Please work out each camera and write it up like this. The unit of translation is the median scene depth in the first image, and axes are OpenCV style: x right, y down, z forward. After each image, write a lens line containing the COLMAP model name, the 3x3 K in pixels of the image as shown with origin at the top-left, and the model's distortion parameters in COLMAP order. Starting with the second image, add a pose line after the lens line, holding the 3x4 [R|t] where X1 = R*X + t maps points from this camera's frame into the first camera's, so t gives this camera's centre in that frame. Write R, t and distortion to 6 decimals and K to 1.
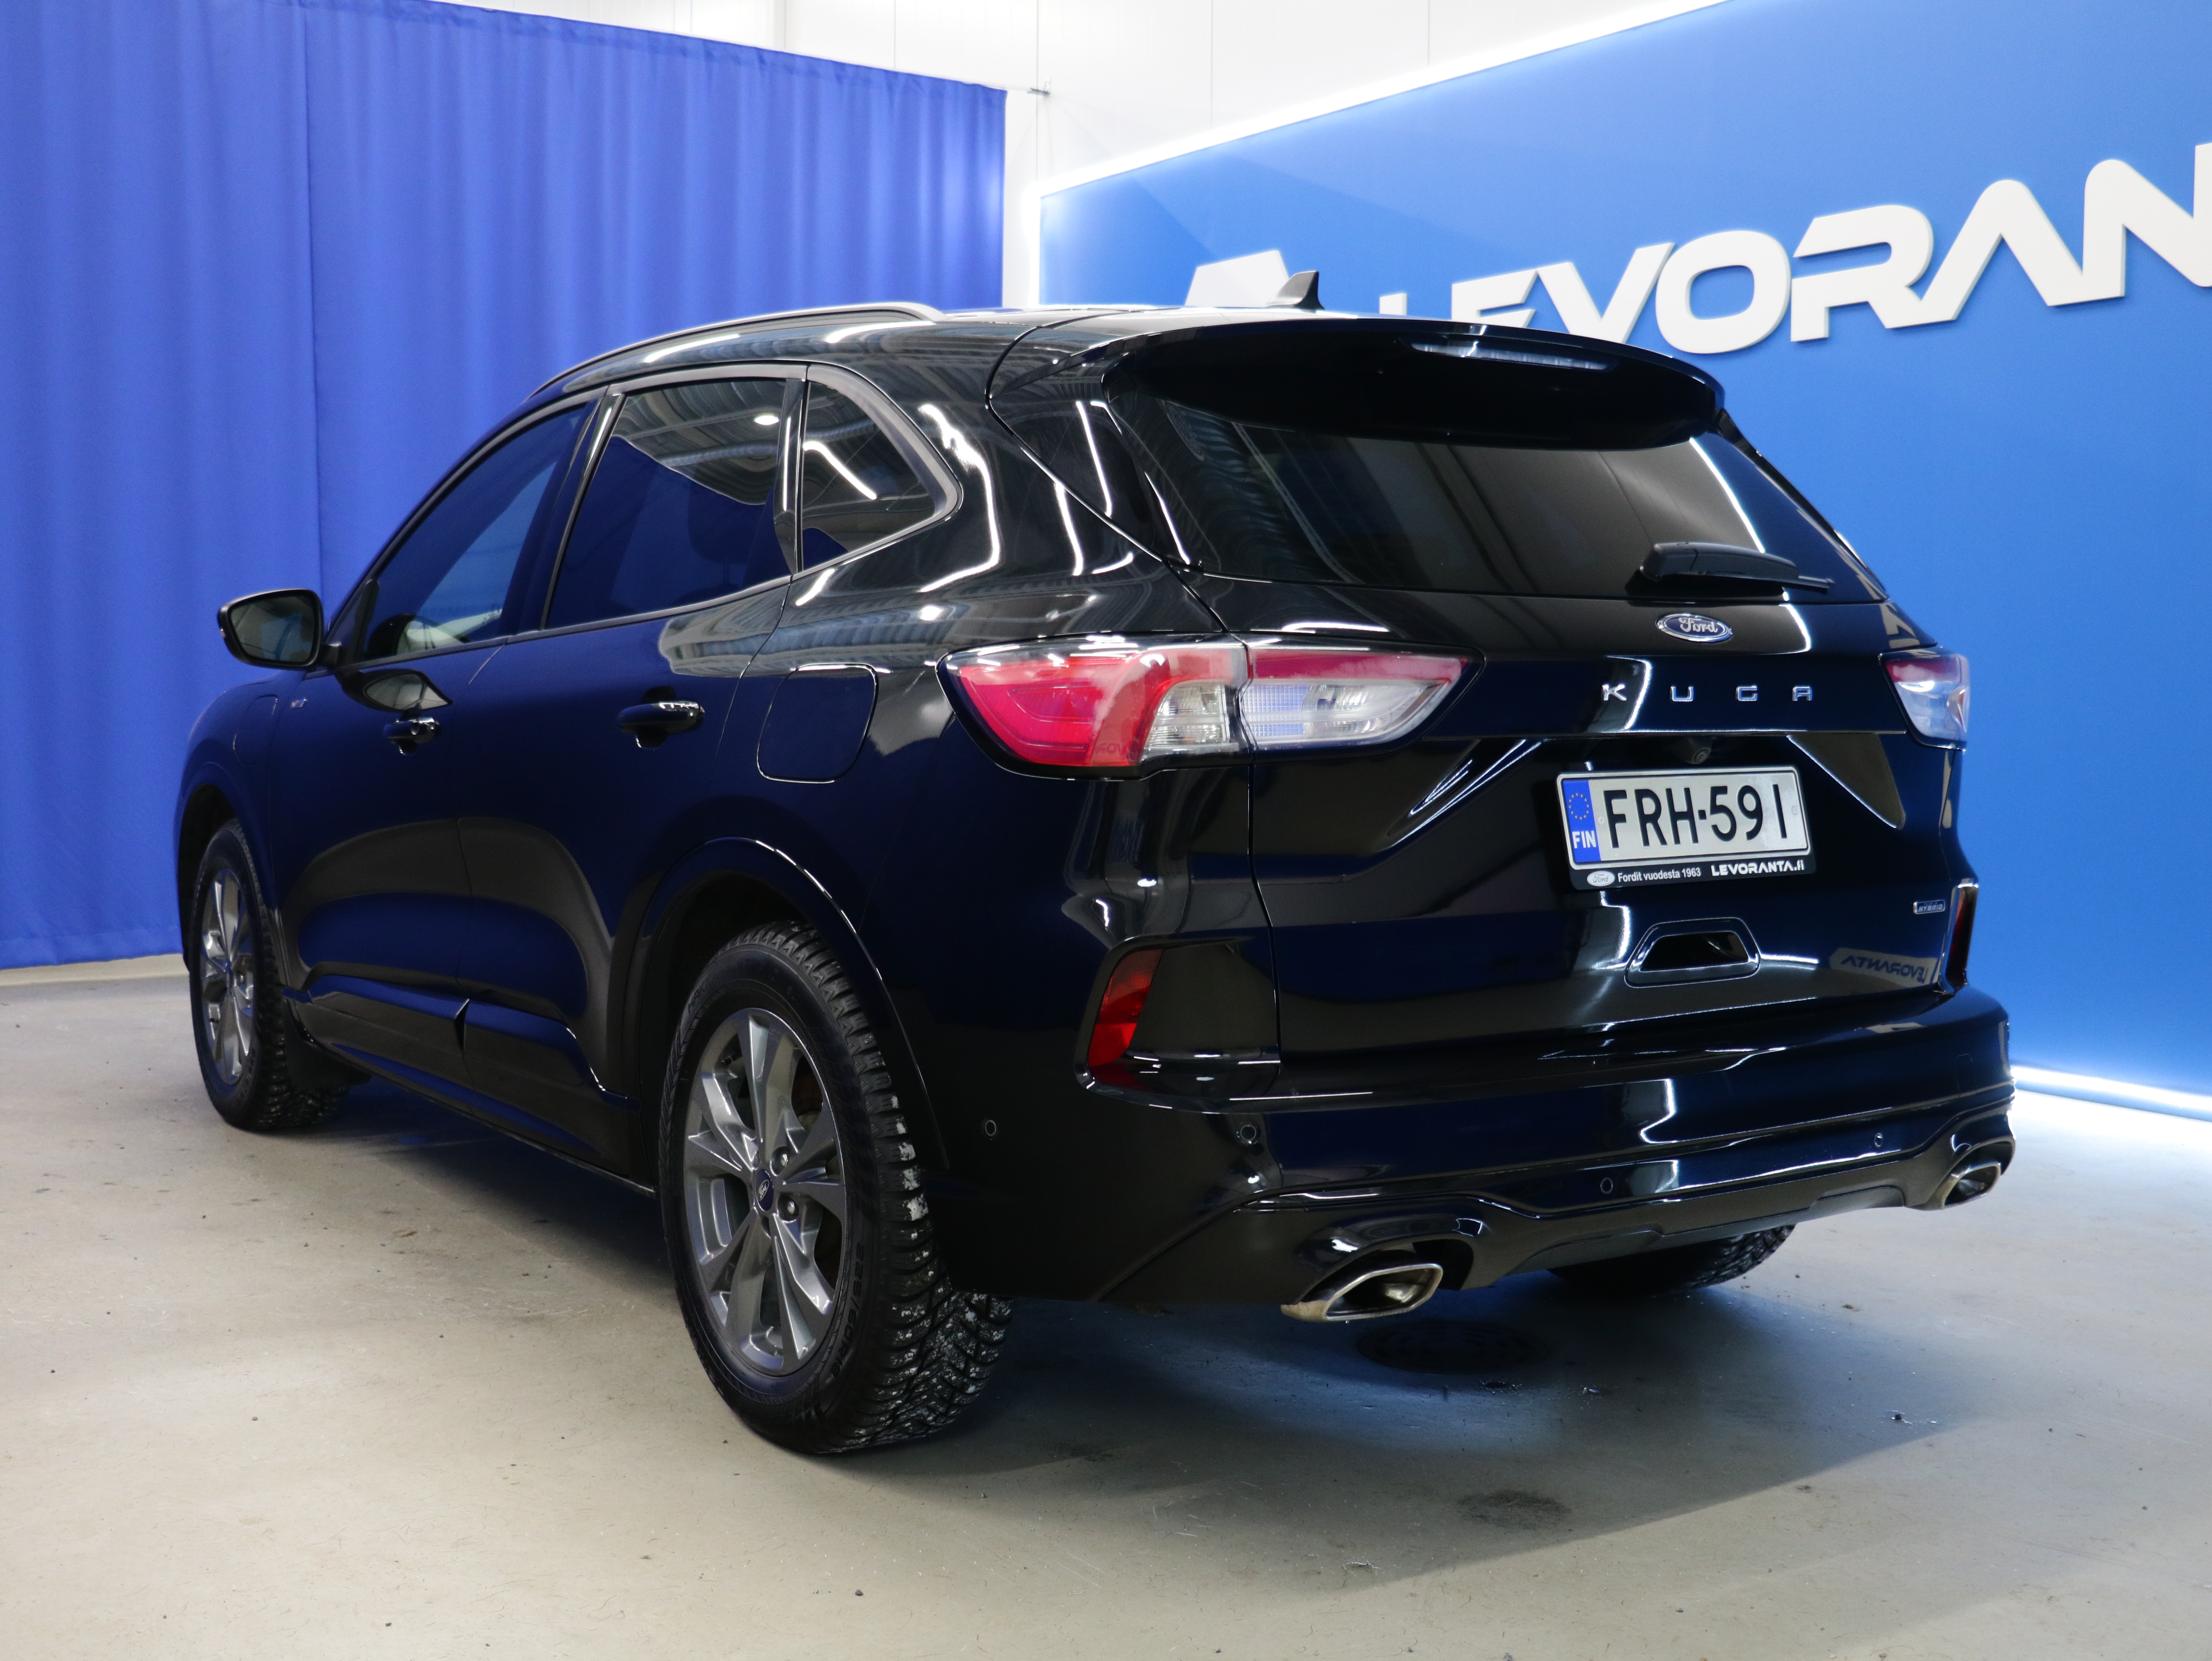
lens RADIAL K [[2415.7, 0, 1106.0], [0, 2415.7, 830.5], [0, 0, 1]] dist [-0.027920, -0.028190]
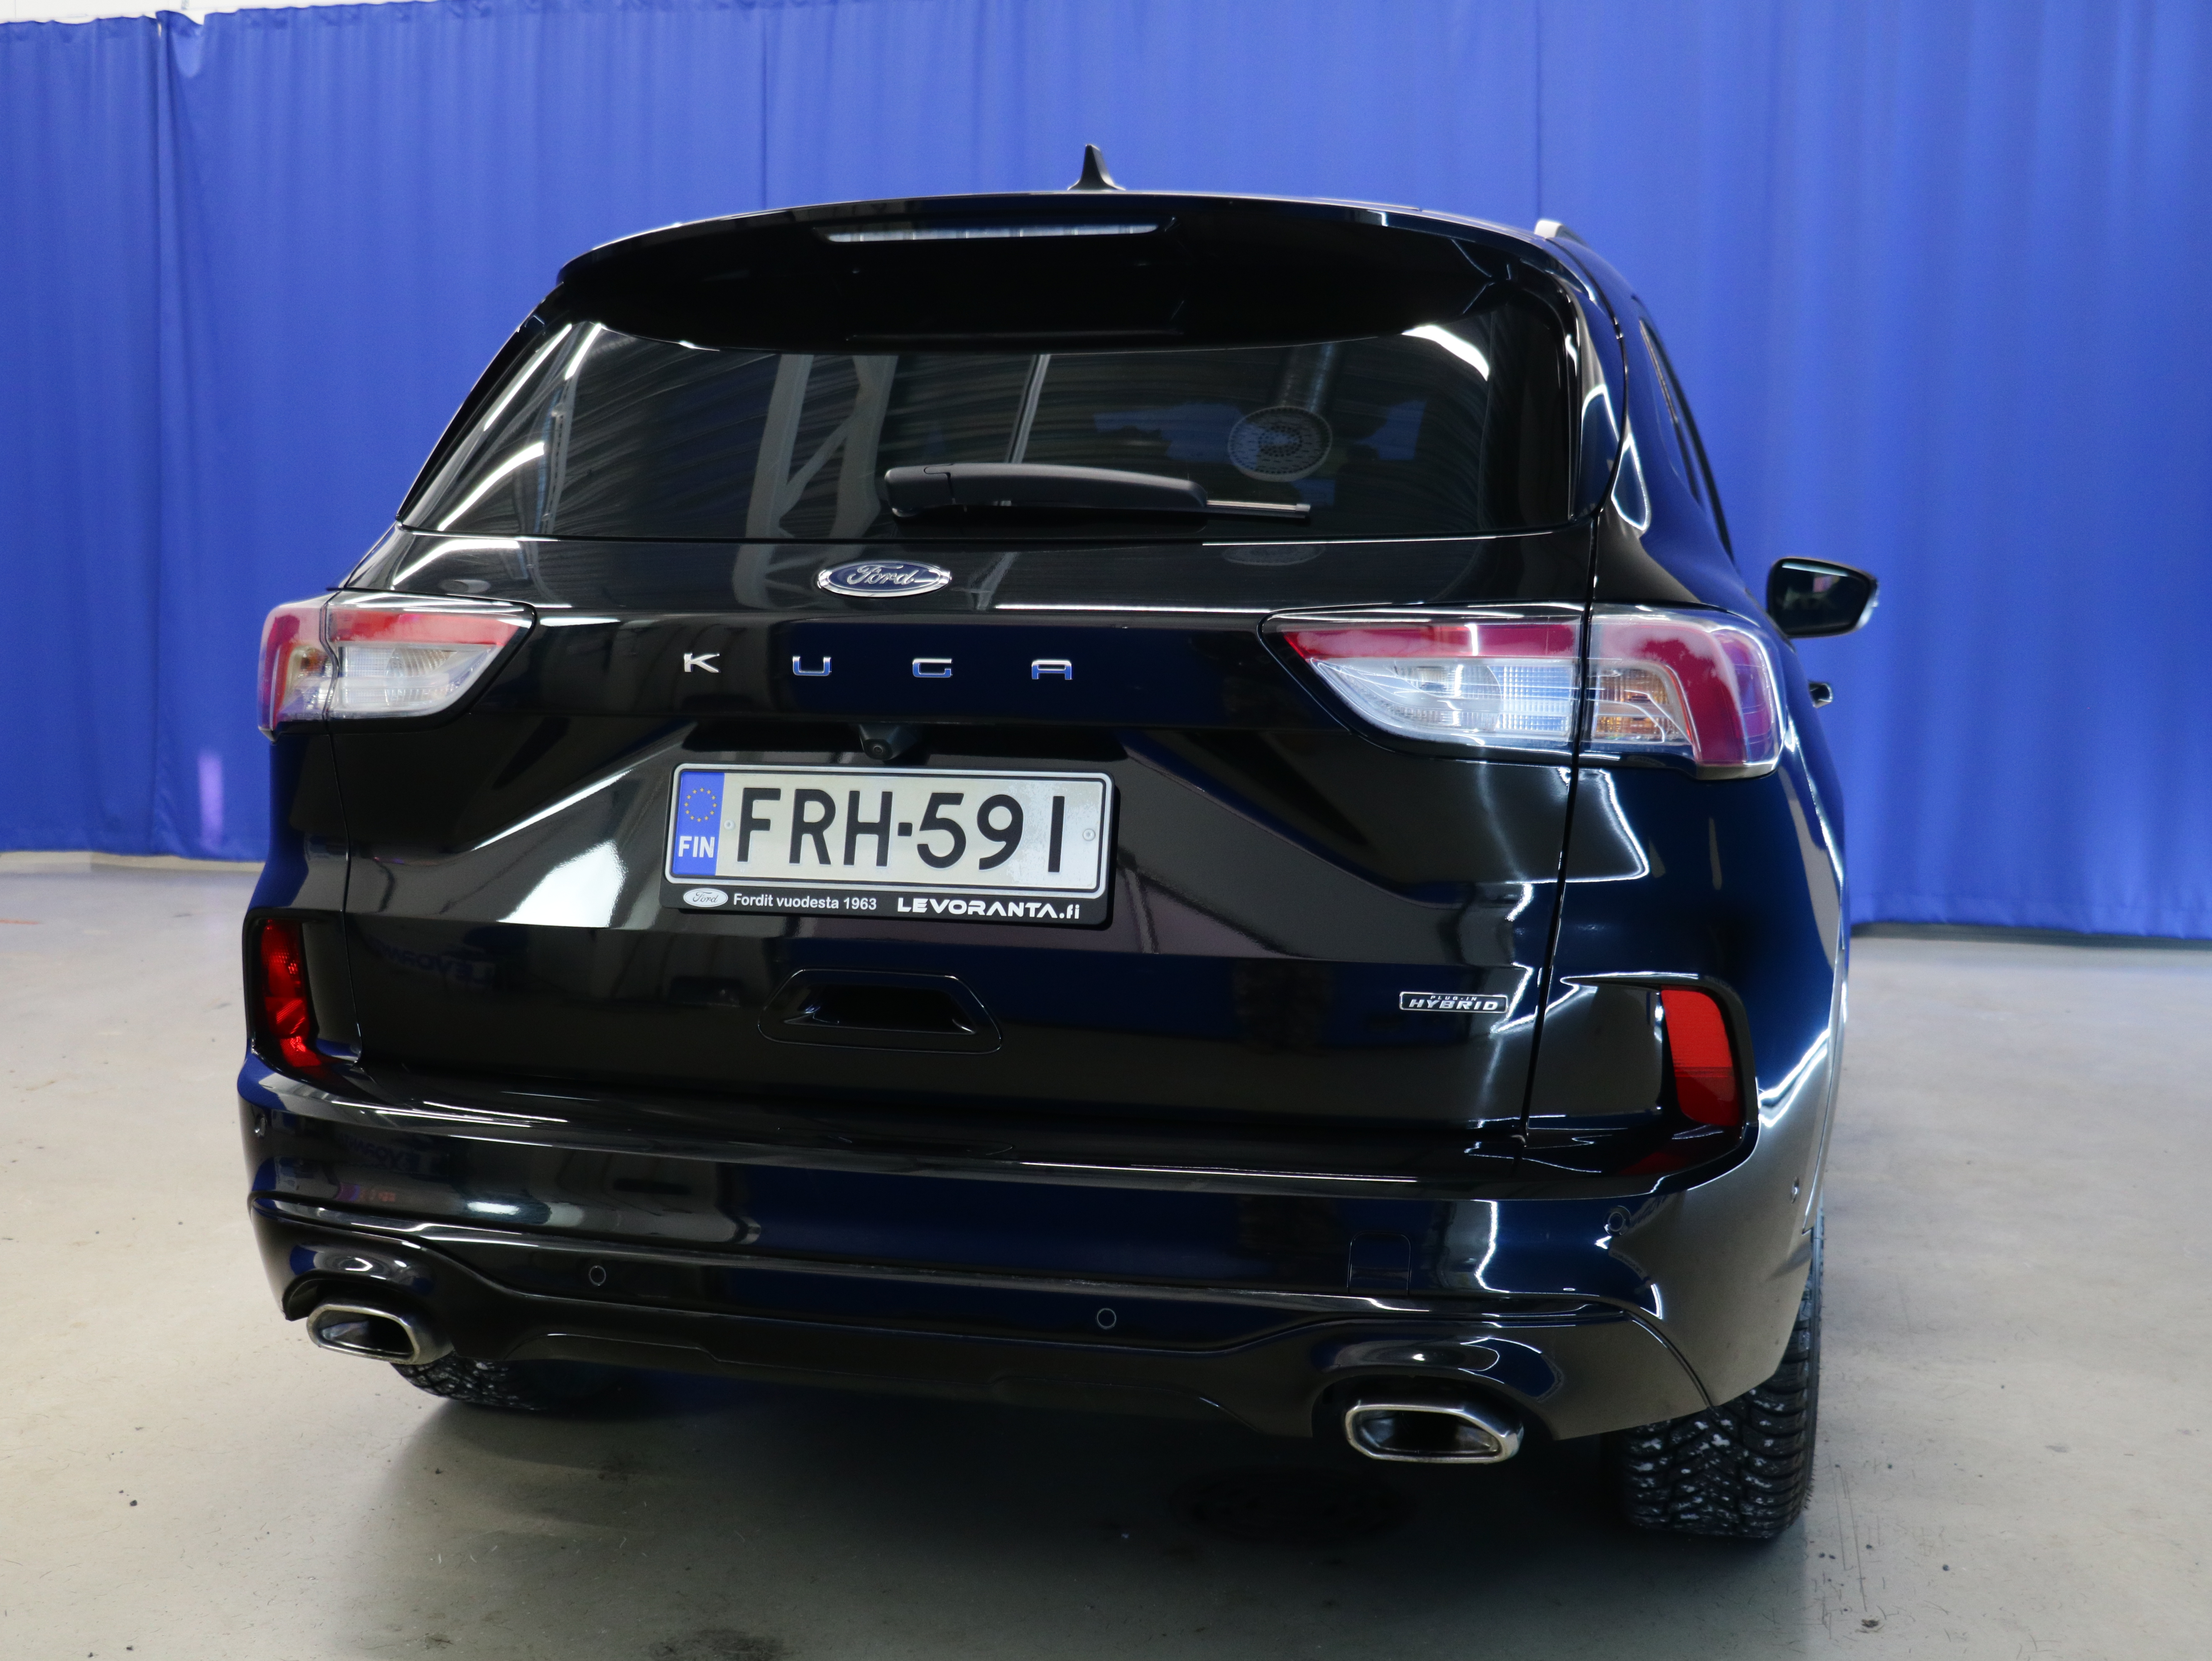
lens RADIAL K [[2391.6, 0, 1106.0], [0, 2391.6, 882.7], [0, 0, 1]] dist [0.000209, -0.008874]
pose [[0.658638, 0.080561, -0.748135, 0.850394], [-0.058666, 0.996724, 0.055682, -0.035254], [0.750169, 0.007215, 0.661207, 0.560217]]
